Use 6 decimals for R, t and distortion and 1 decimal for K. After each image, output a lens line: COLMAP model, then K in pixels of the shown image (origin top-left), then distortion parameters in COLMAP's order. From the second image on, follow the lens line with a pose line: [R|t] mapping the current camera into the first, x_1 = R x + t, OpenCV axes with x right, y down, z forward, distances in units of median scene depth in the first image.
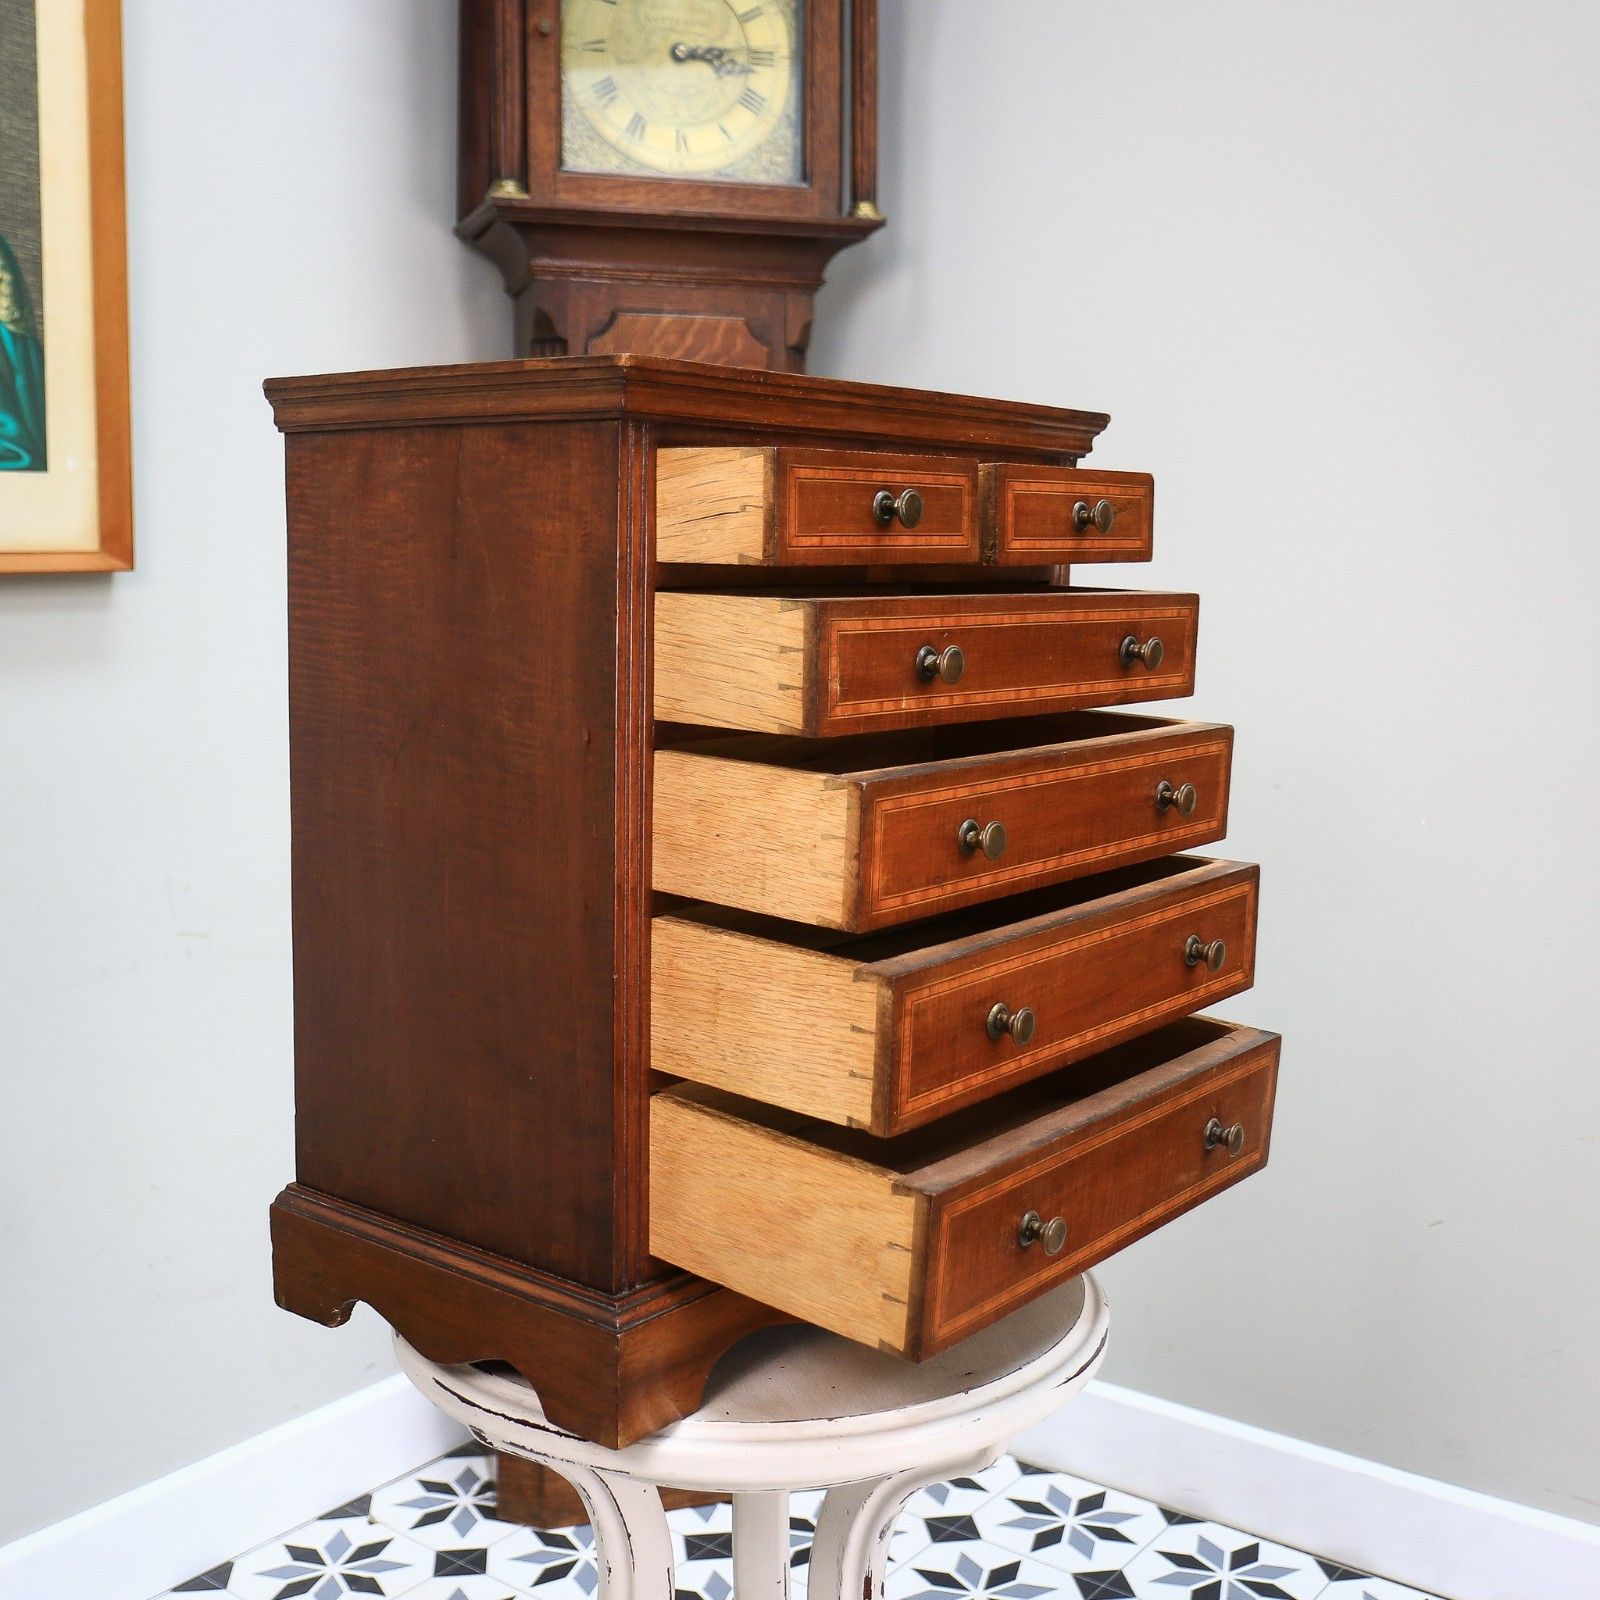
lens RADIAL K [[1930.1, 0, 754.9], [0, 1930.1, 864.5], [0, 0, 1]] dist [-0.081415, 0.000000]
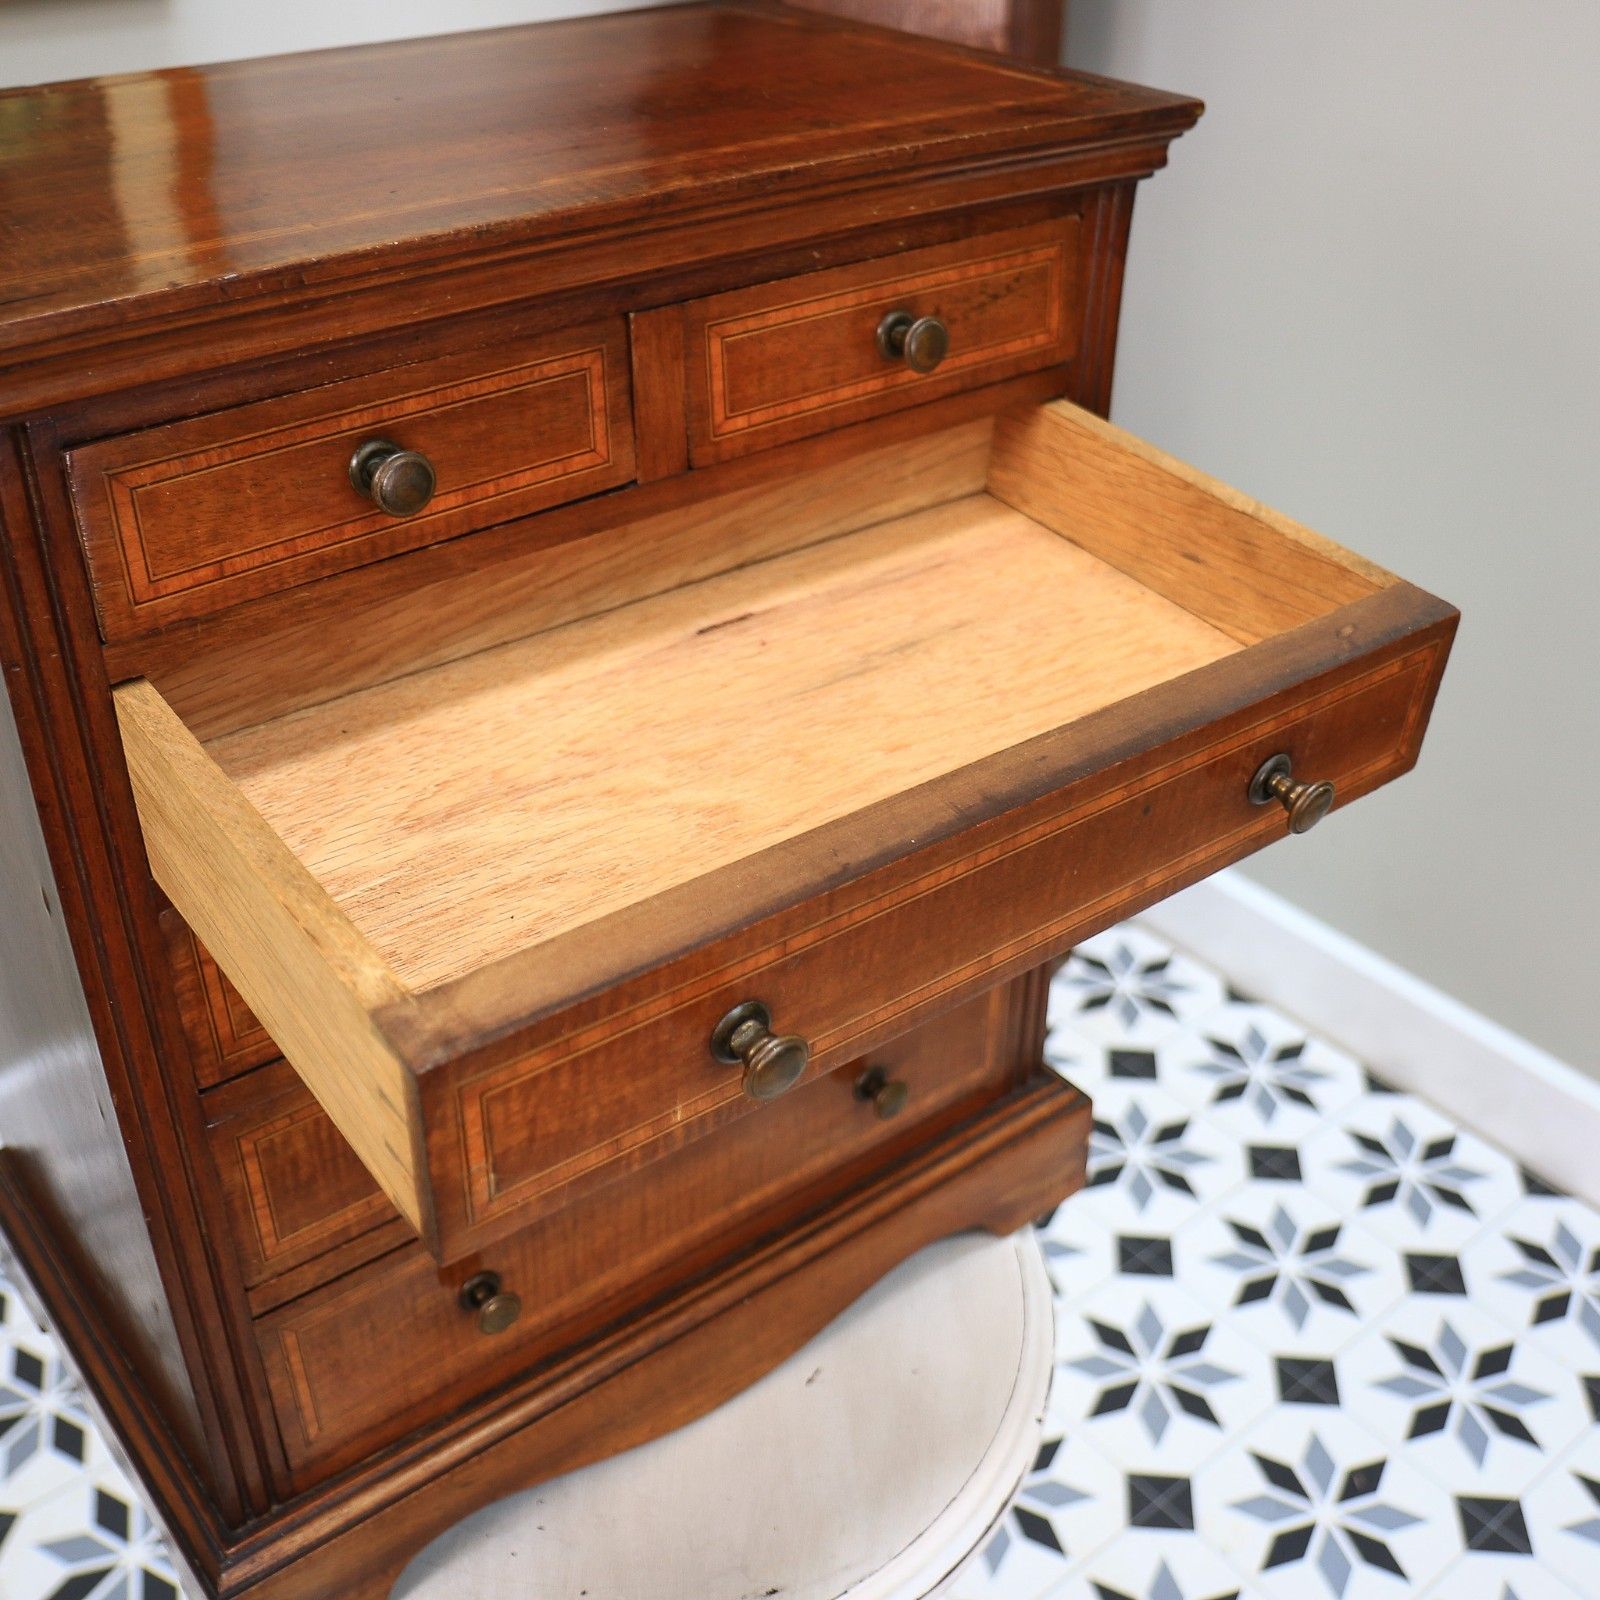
lens RADIAL K [[1814.4, 0, 790.0], [0, 1814.4, 804.8], [0, 0, 1]] dist [-0.077223, 0.000000]
pose [[0.975287, 0.115367, -0.188431, 0.213342], [-0.031600, 0.916917, 0.397826, -0.283959], [0.218672, -0.382040, 0.897902, 0.485936]]
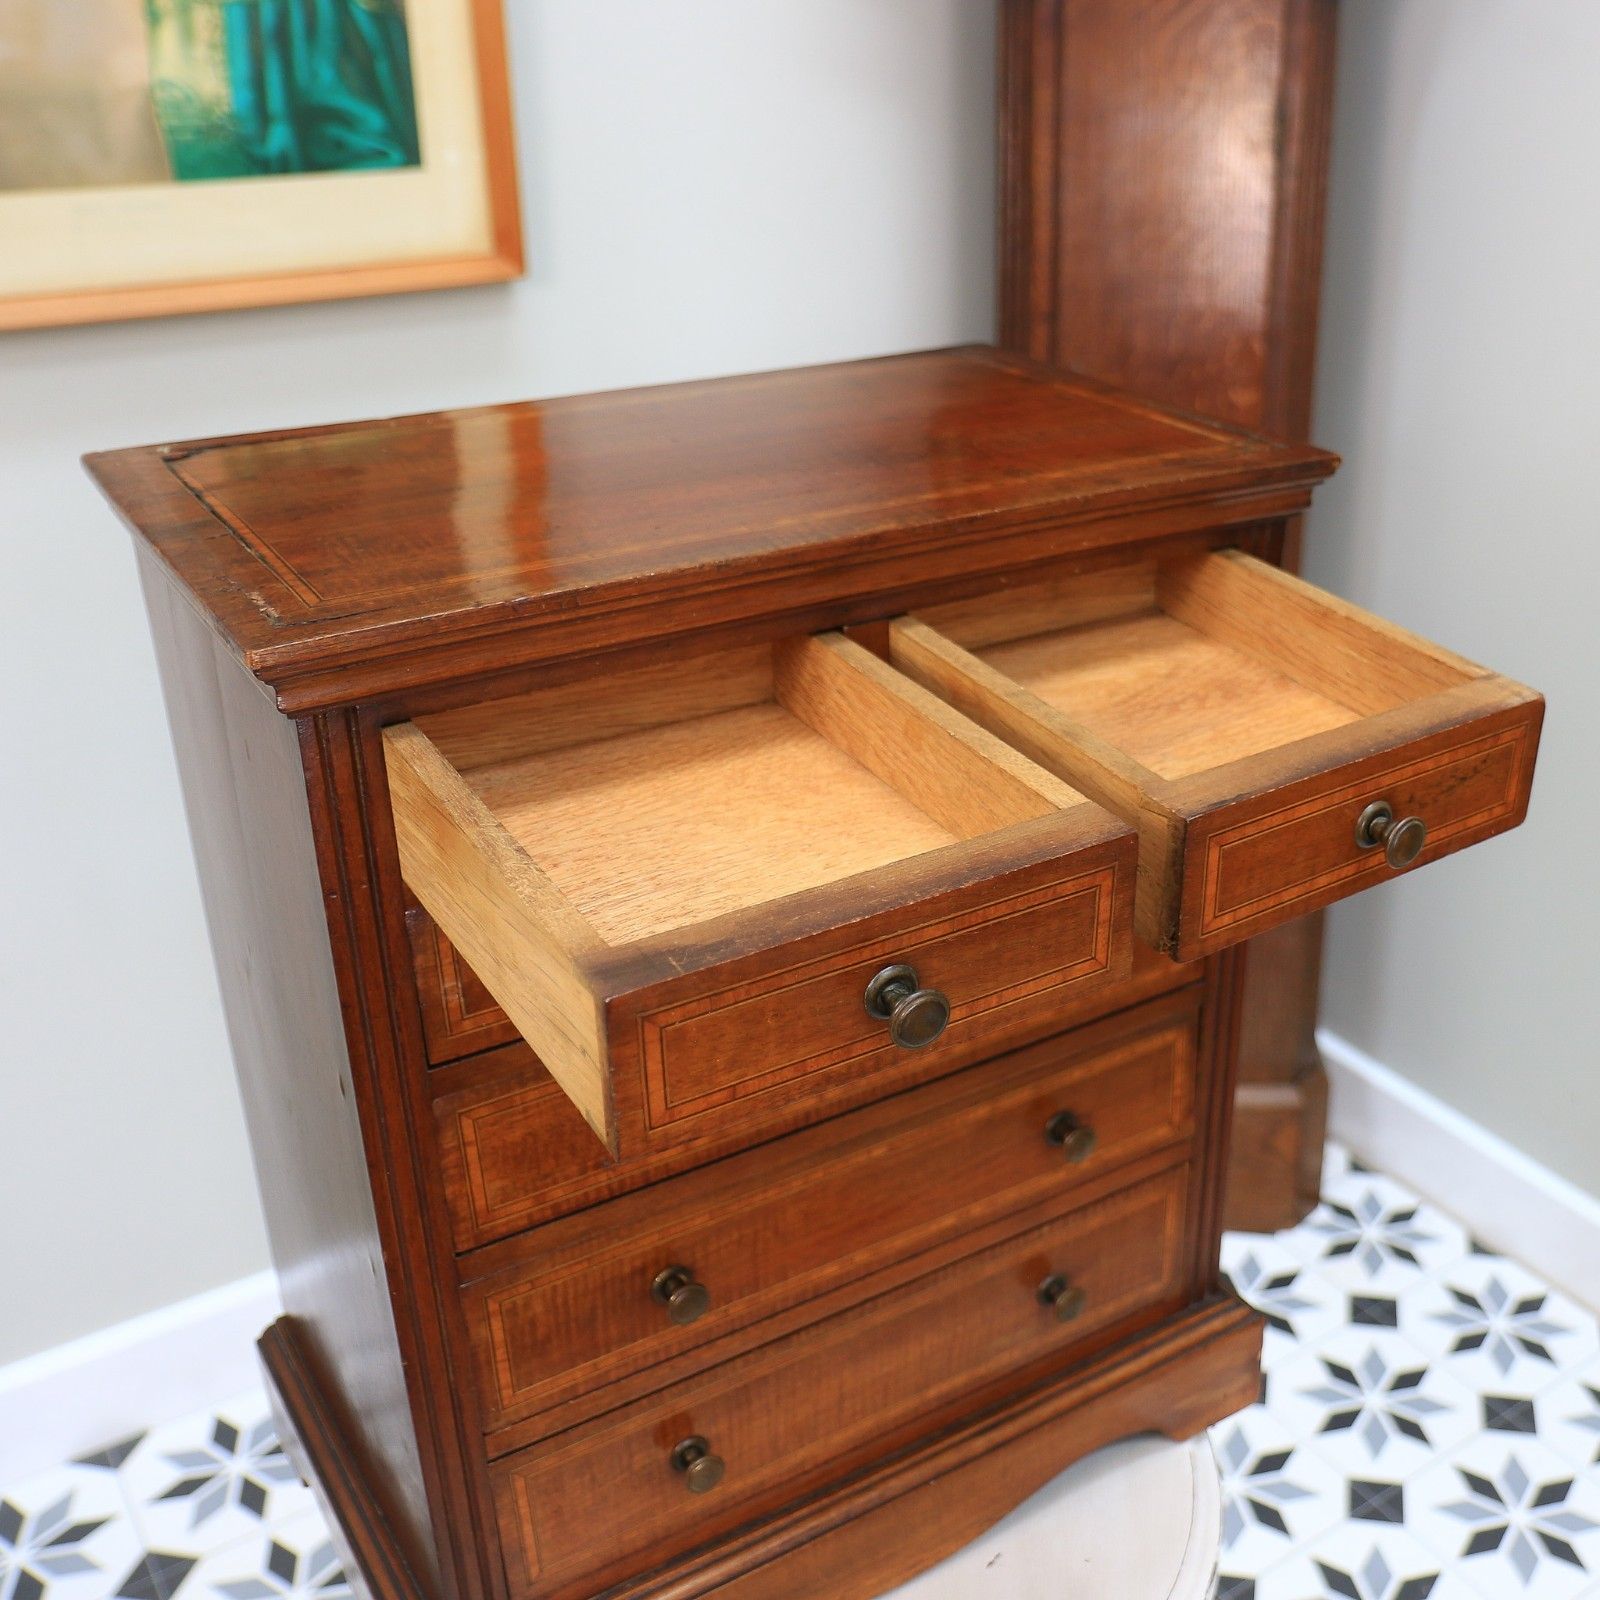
lens RADIAL K [[1824.3, 0, 1018.0], [0, 1824.3, 822.6], [0, 0, 1]] dist [-0.067527, 0.000000]
pose [[0.963336, 0.124136, -0.237854, 0.274646], [-0.052952, 0.957056, 0.285026, -0.325666], [0.263022, -0.261981, 0.928539, 0.395348]]
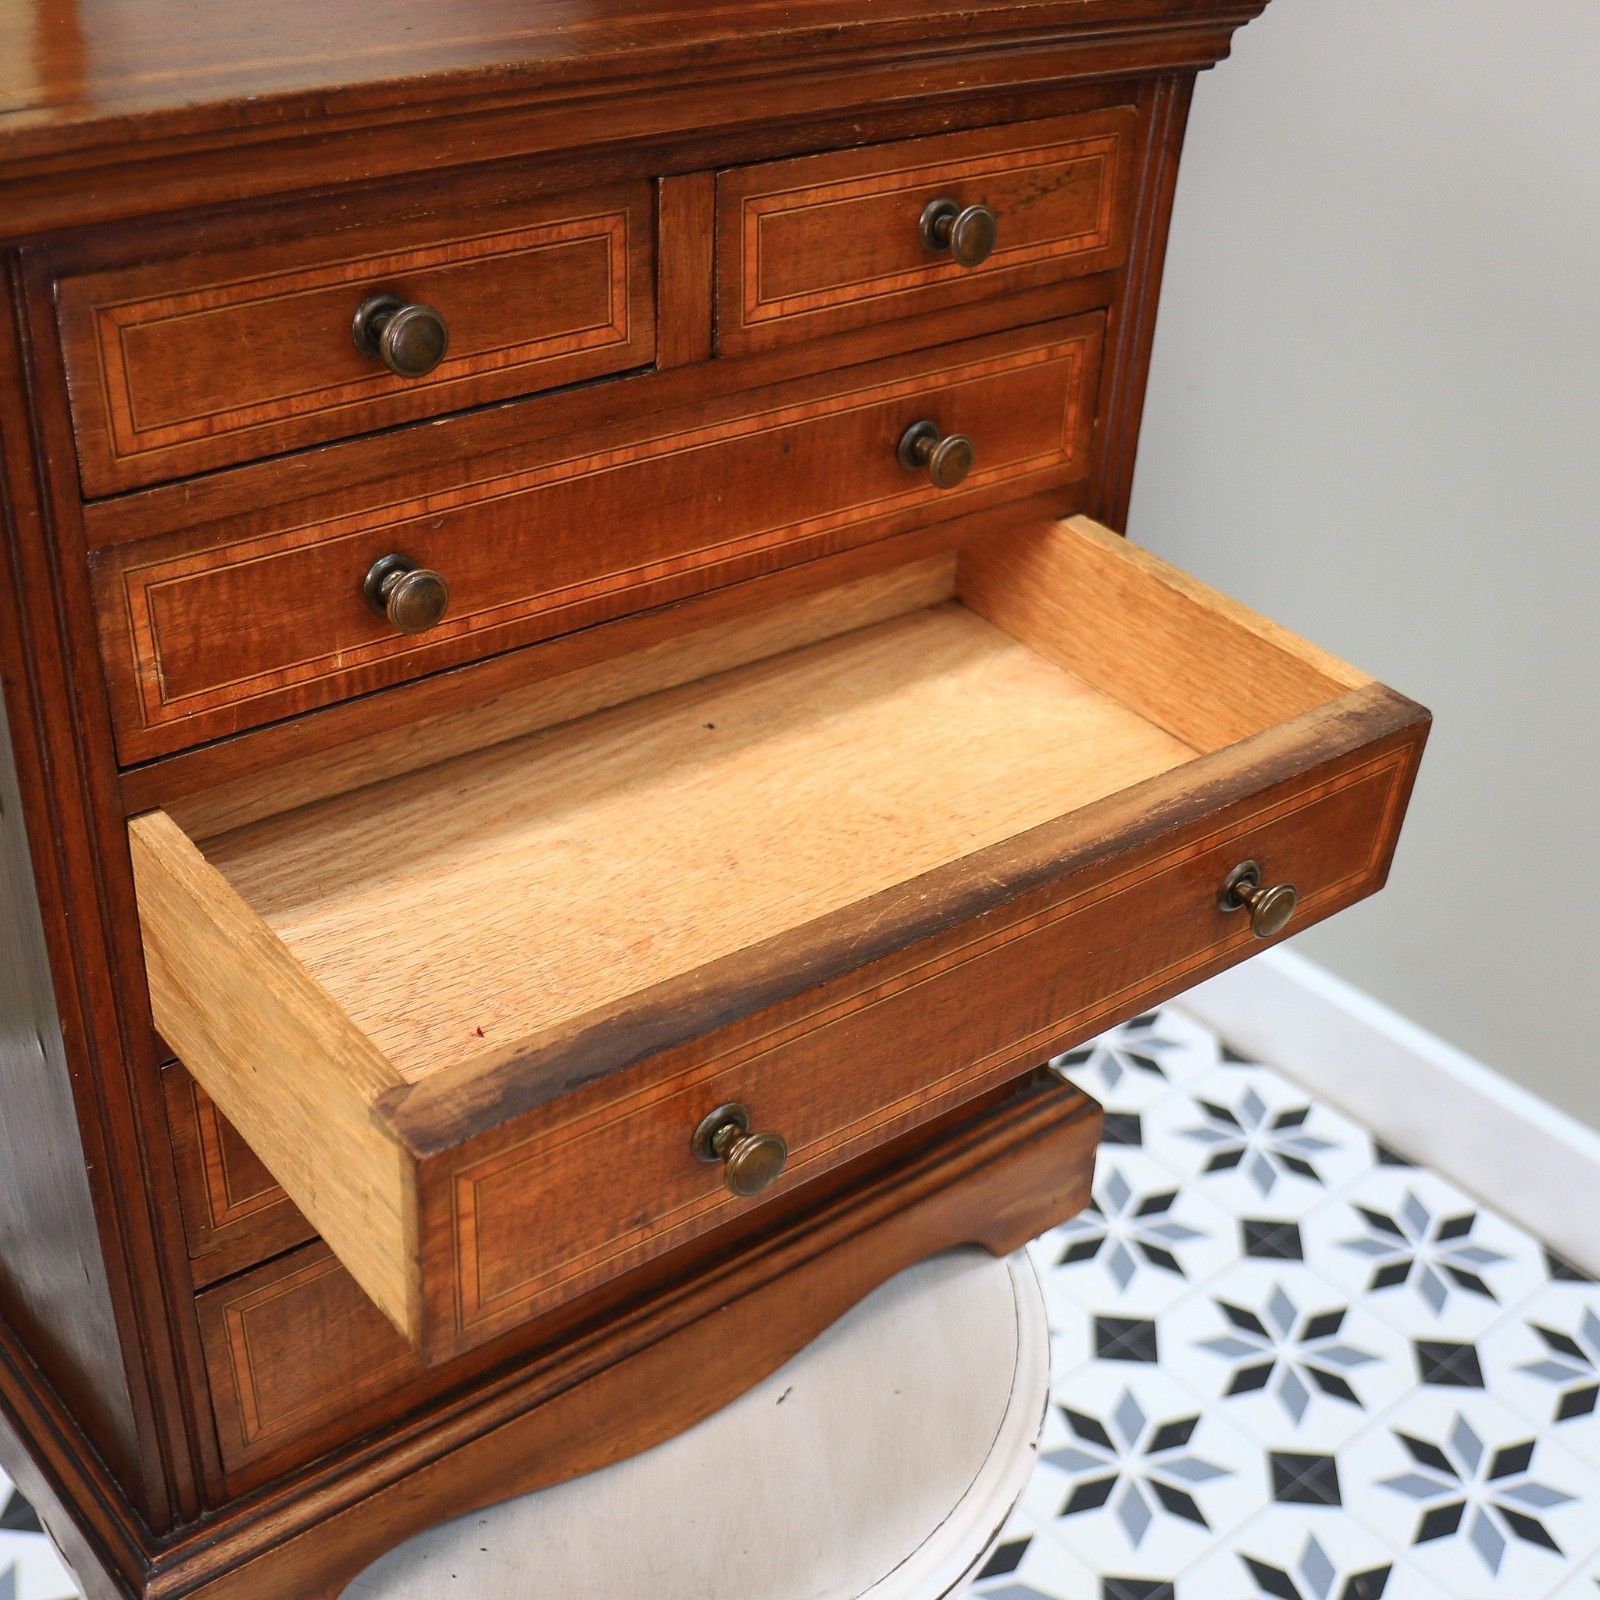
lens RADIAL K [[2107.5, 0, 805.4], [0, 2107.5, 889.3], [0, 0, 1]] dist [-0.087032, 0.000000]
pose [[0.979982, 0.142084, -0.139456, 0.195964], [-0.073889, 0.910015, 0.407938, -0.262520], [0.184868, -0.389468, 0.902296, 0.435206]]
